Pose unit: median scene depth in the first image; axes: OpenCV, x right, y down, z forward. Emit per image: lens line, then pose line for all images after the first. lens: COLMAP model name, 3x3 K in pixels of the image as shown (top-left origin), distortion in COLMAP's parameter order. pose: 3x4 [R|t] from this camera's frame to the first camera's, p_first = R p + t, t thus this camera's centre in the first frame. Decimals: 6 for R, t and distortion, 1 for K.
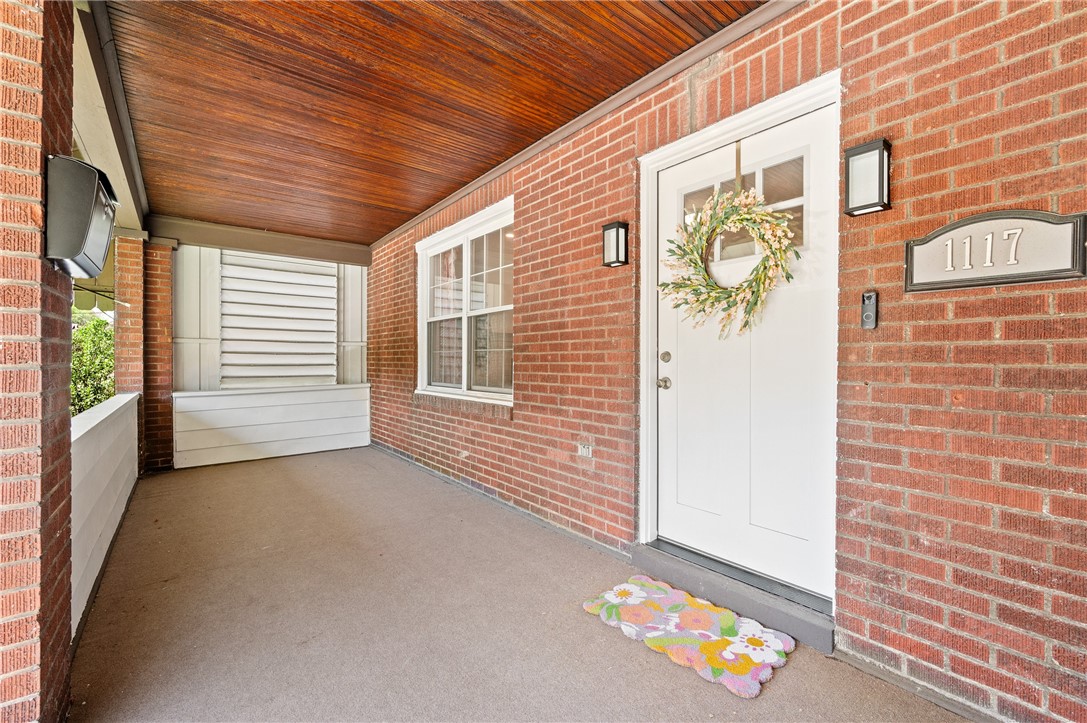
lens RADIAL K [[471.7, 0, 549.9], [0, 471.7, 360.8], [0, 0, 1]] dist [0.003185, 0.000564]
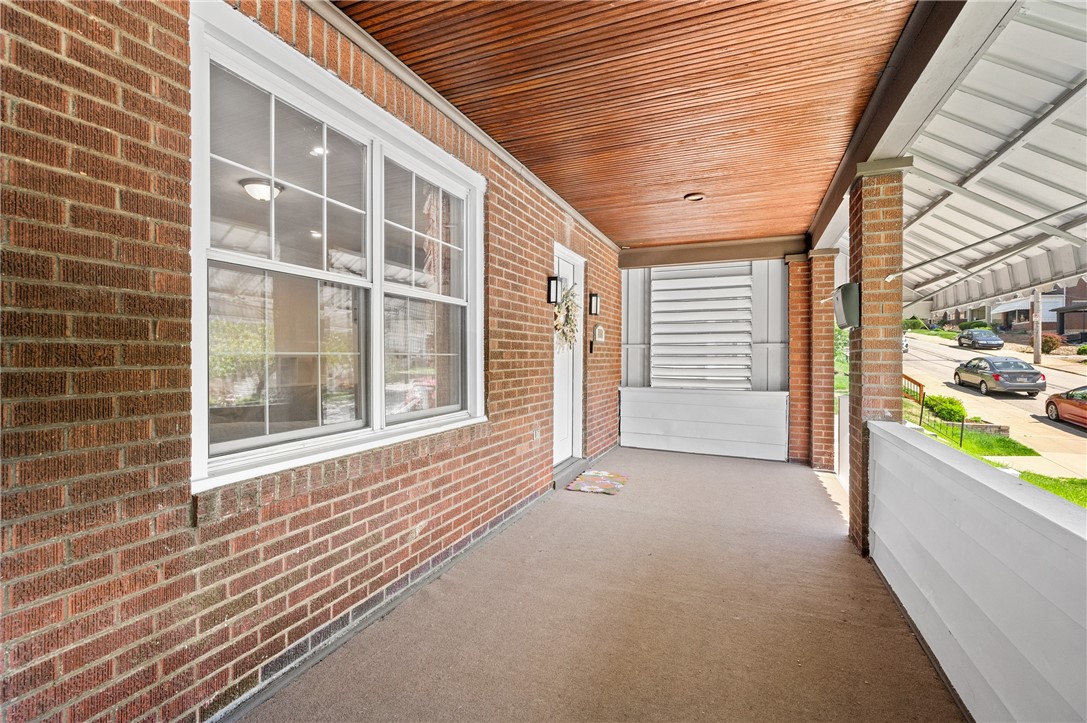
lens RADIAL K [[494.5, 0, 543.2], [0, 494.5, 359.1], [0, 0, 1]] dist [-0.000930, -0.000051]
pose [[-0.491151, -0.005957, 0.871054, -0.846448], [0.000325, 0.999975, 0.007022, -0.021935], [-0.871074, 0.003732, -0.491137, 1.236072]]
